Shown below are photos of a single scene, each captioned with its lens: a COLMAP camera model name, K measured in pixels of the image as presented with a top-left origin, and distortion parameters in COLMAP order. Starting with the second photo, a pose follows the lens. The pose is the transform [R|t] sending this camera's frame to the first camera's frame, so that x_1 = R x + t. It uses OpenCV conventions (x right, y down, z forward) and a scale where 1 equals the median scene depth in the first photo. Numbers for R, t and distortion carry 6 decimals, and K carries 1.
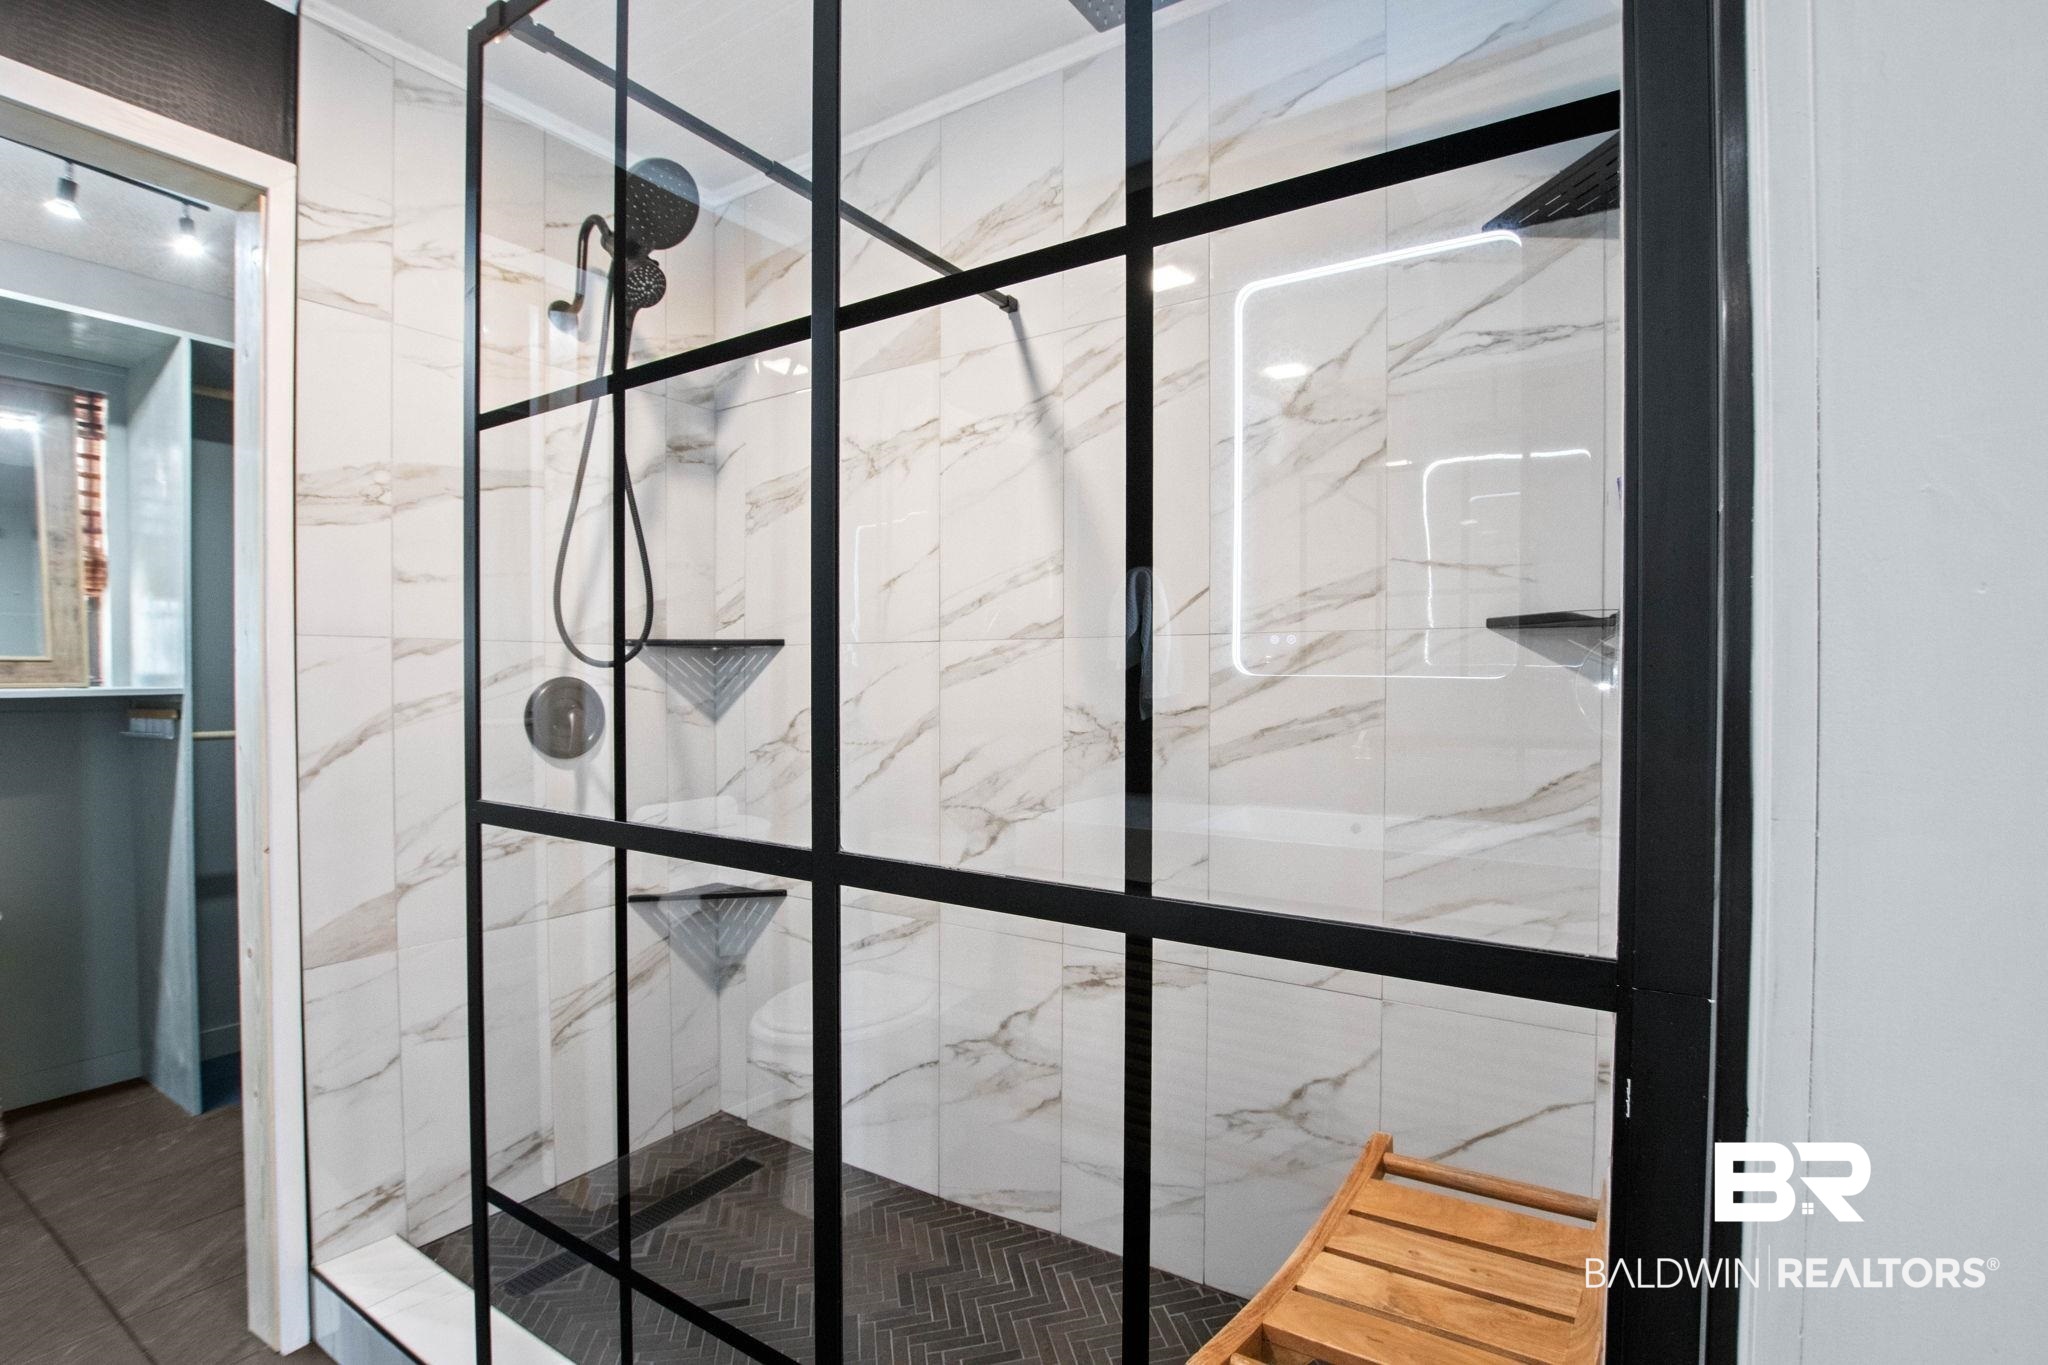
lens RADIAL K [[956.3, 0, 1023.5], [0, 956.3, 688.5], [0, 0, 1]] dist [-0.032114, 0.007594]
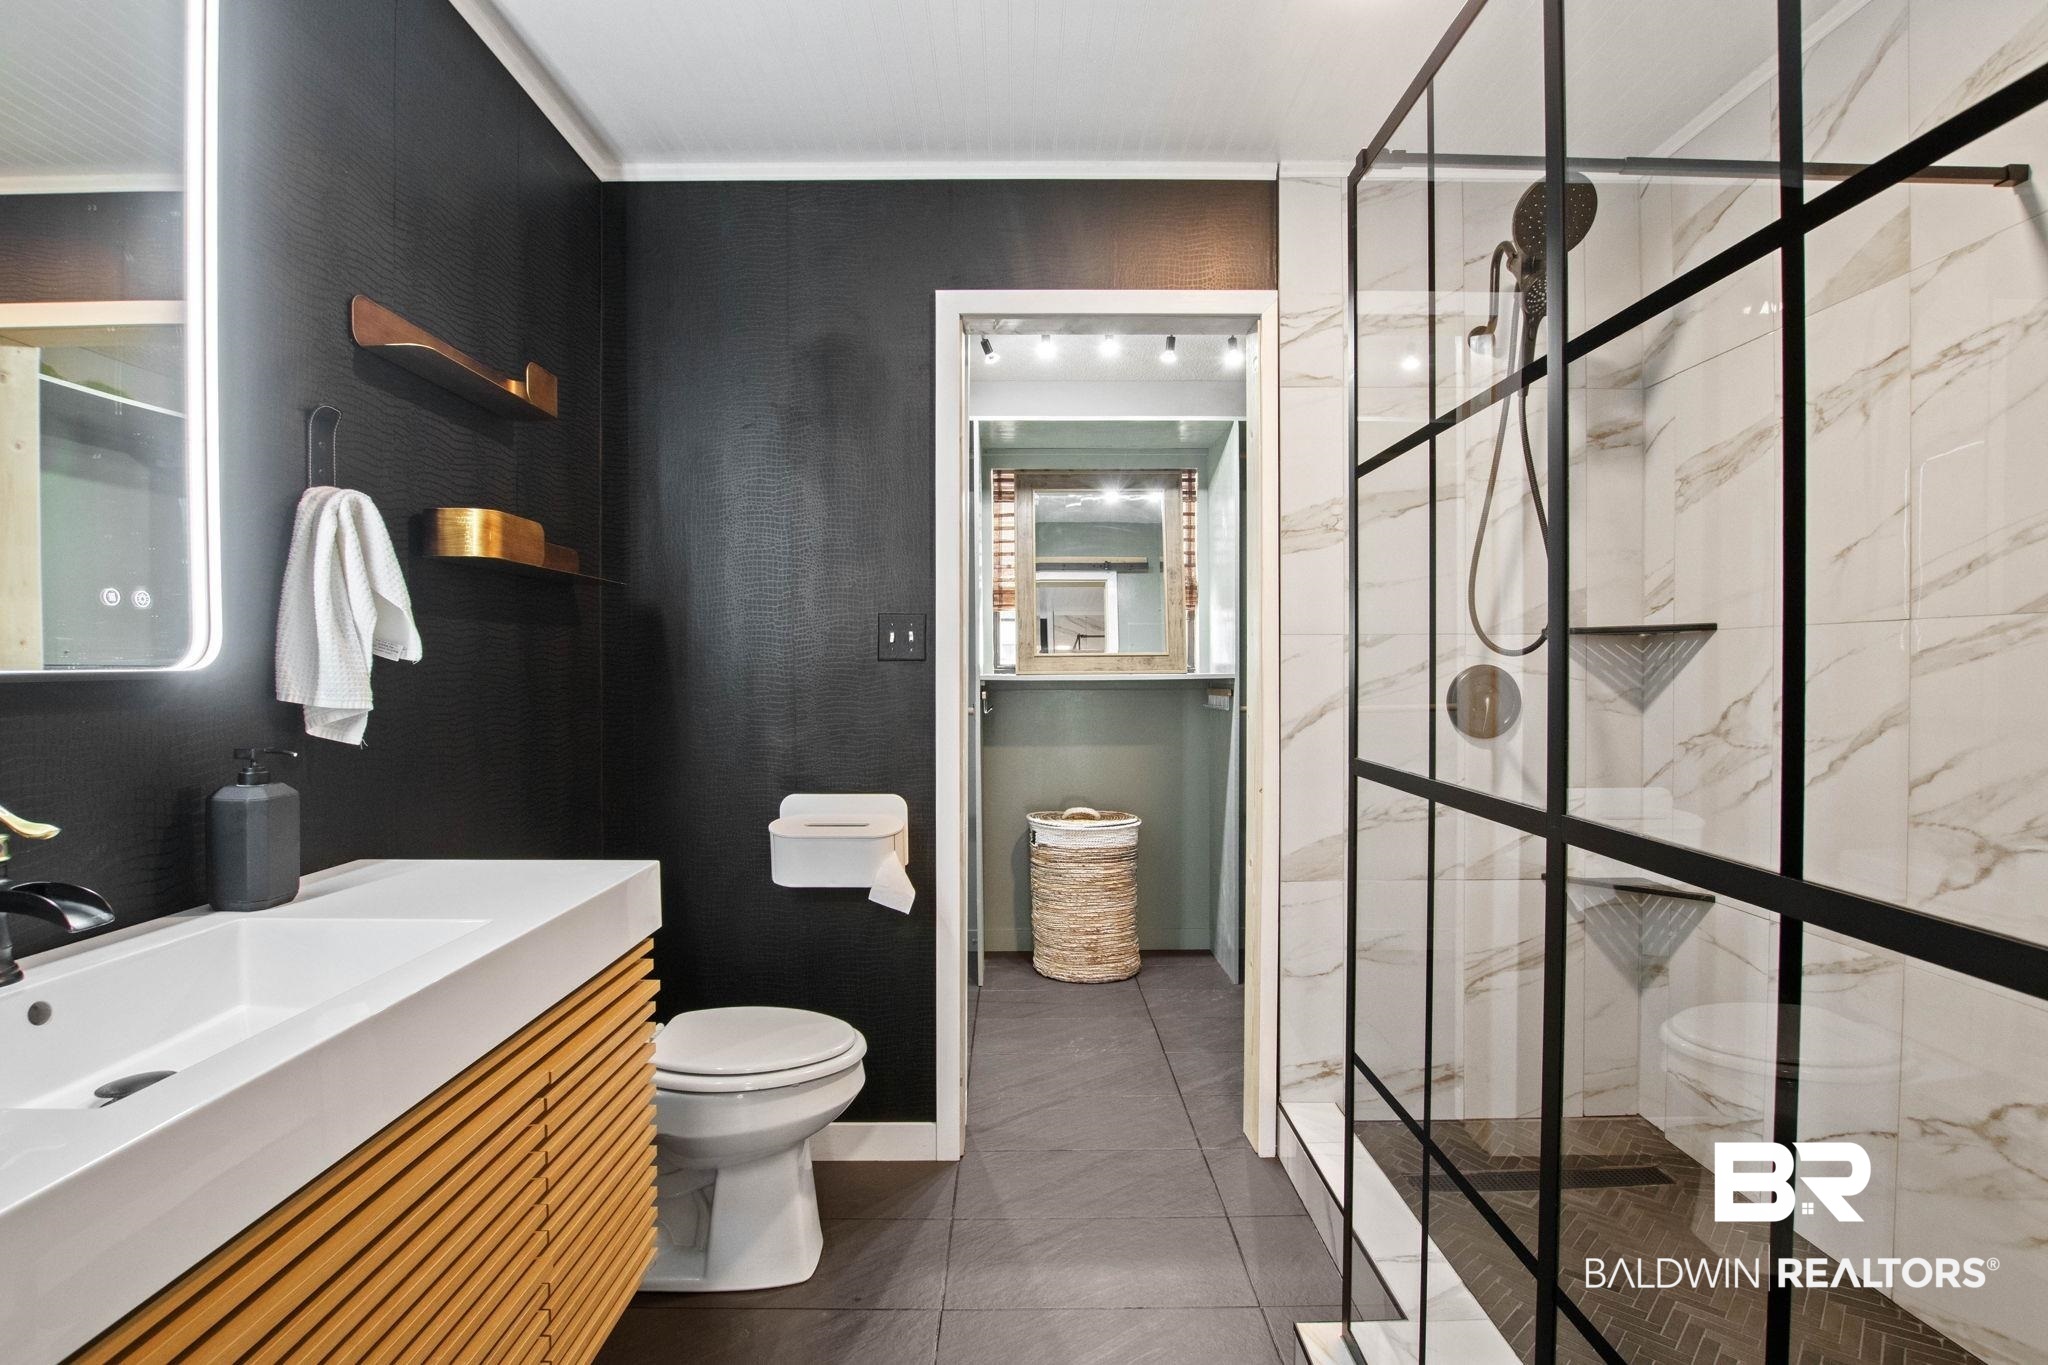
lens RADIAL K [[957.8, 0, 1015.1], [0, 957.8, 663.4], [0, 0, 1]] dist [-0.008655, -0.000421]
pose [[0.550772, -0.004945, -0.834641, 0.146181], [-0.007131, 0.999918, -0.010630, 0.001800], [0.834625, 0.011807, 0.550691, -0.070120]]
